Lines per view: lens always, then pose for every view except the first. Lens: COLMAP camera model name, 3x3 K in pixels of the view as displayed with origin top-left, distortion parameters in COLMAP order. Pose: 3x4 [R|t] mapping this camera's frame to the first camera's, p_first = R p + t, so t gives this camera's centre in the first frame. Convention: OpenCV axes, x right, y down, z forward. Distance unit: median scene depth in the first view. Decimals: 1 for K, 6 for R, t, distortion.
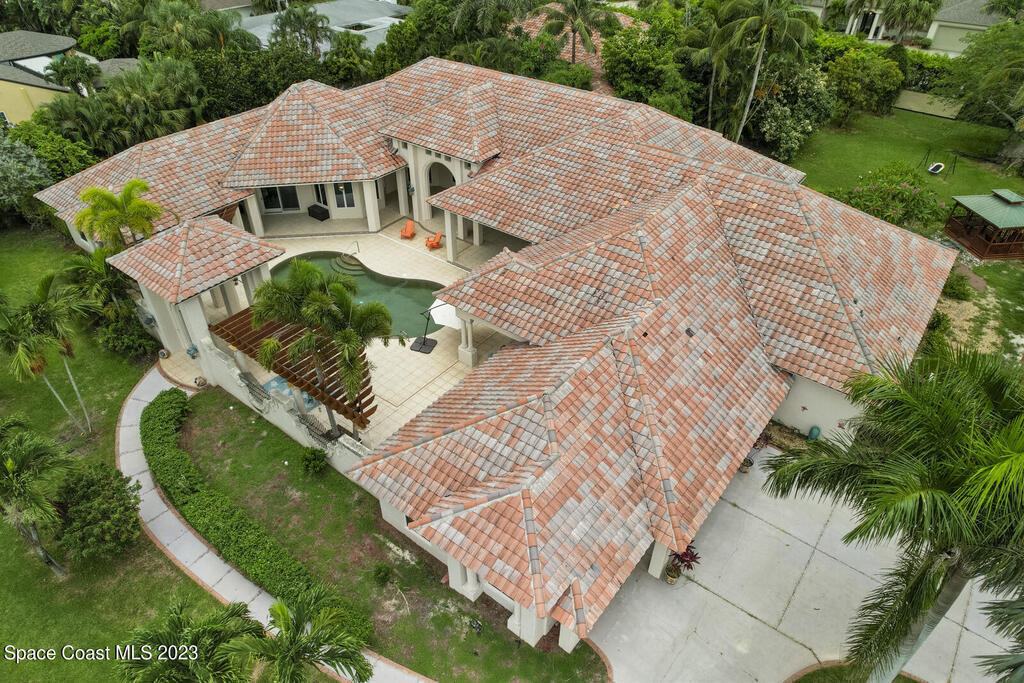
lens RADIAL K [[657.6, 0, 512.0], [0, 657.6, 341.5], [0, 0, 1]] dist [-0.085953, 0.075838]
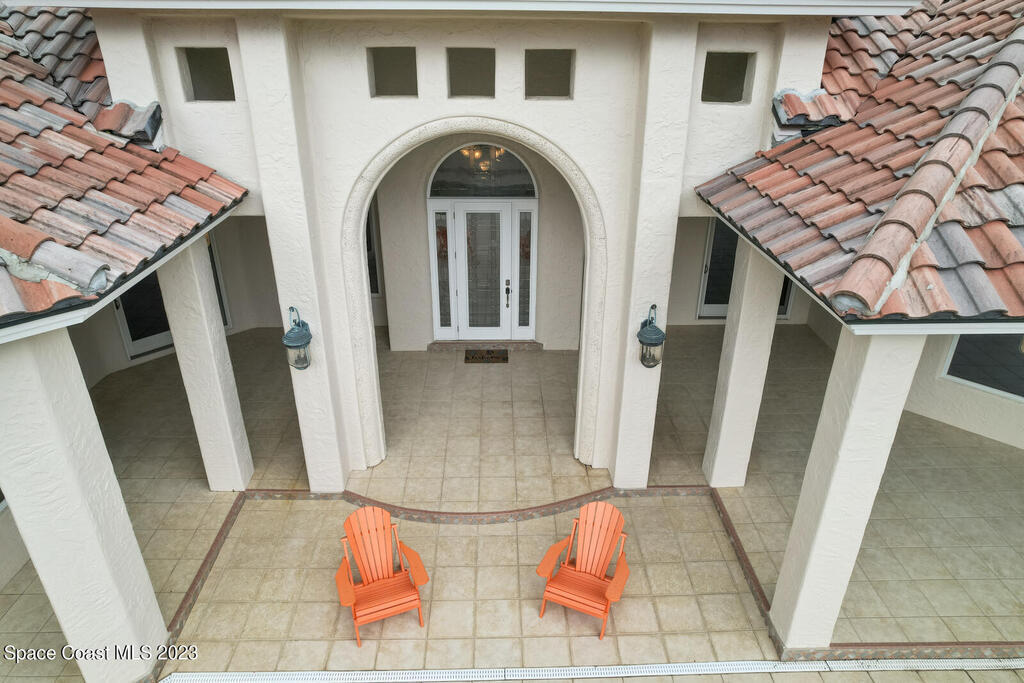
lens RADIAL K [[657.6, 0, 512.0], [0, 657.6, 341.5], [0, 0, 1]] dist [-0.085953, 0.075838]
pose [[0.782382, -0.264543, 0.563822, -0.207972], [0.375078, 0.922857, -0.087472, -0.203622], [-0.497187, 0.279913, 0.821251, 0.853480]]
